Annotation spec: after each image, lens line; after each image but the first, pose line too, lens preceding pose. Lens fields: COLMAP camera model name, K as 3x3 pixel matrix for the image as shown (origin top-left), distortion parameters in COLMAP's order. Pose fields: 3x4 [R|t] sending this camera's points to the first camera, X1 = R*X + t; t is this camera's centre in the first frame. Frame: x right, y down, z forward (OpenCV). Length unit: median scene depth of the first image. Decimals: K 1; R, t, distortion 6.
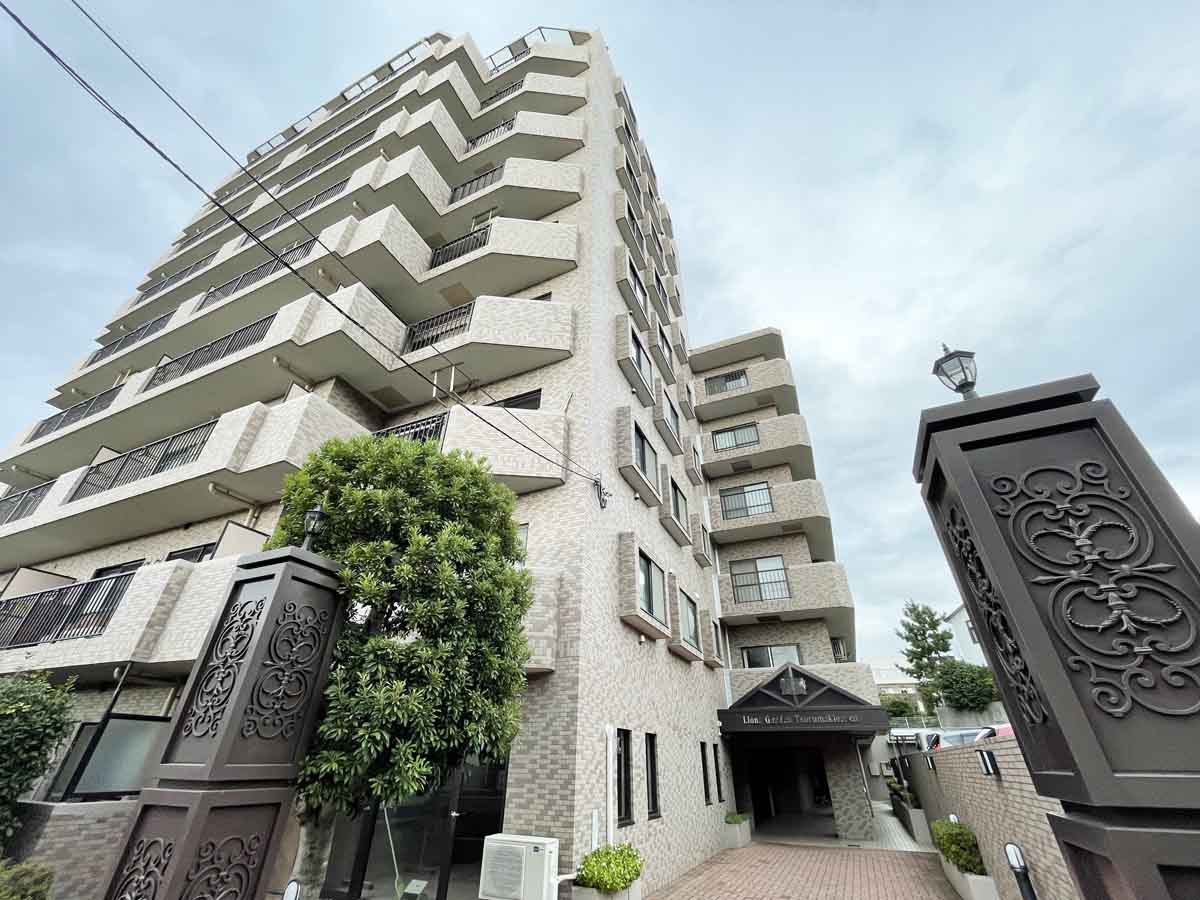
lens RADIAL K [[485.2, 0, 599.1], [0, 485.2, 449.2], [0, 0, 1]] dist [0.000447, -0.000285]
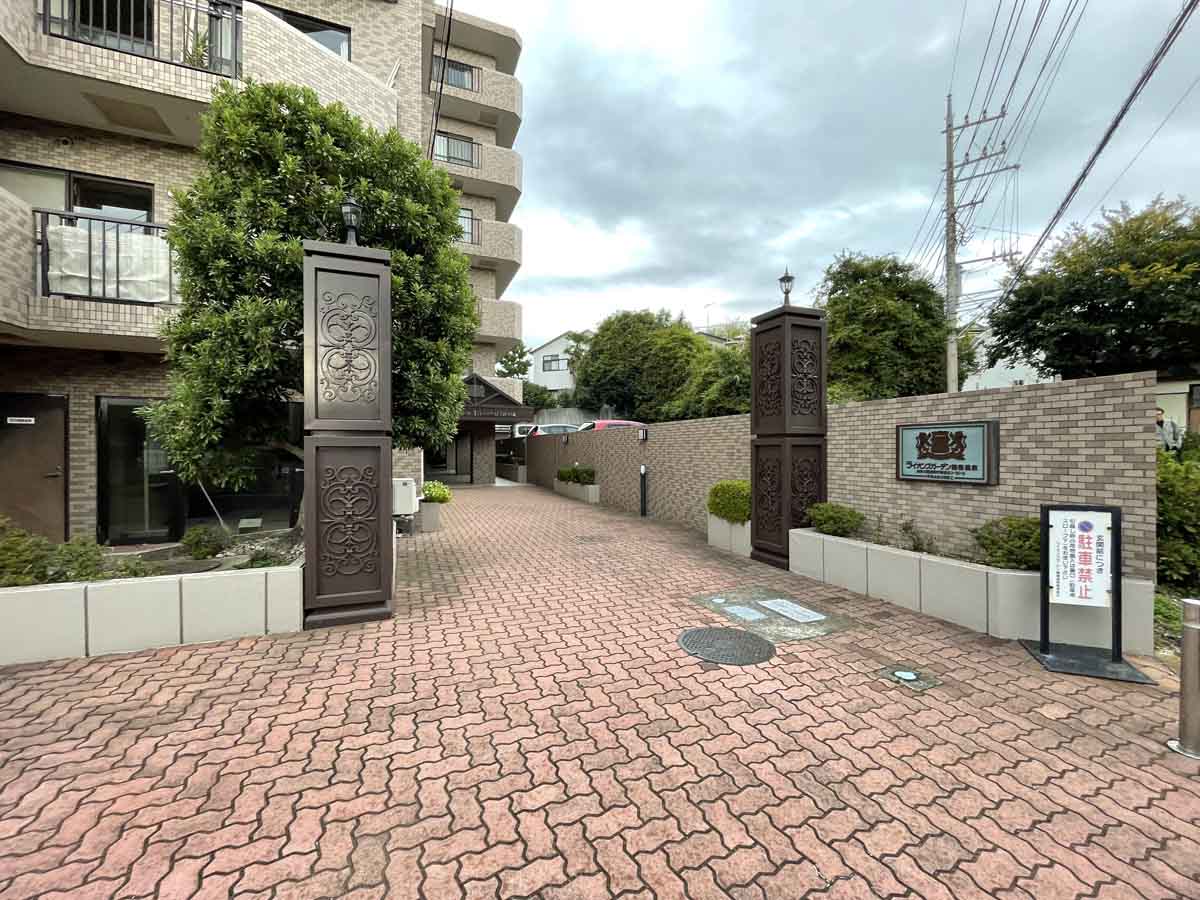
lens RADIAL K [[485.2, 0, 599.1], [0, 485.2, 449.2], [0, 0, 1]] dist [0.000447, -0.000285]
pose [[0.694068, -0.009718, 0.719844, -0.216282], [-0.384705, 0.840161, 0.382271, -0.005233], [-0.608500, -0.542250, 0.579391, -0.030772]]
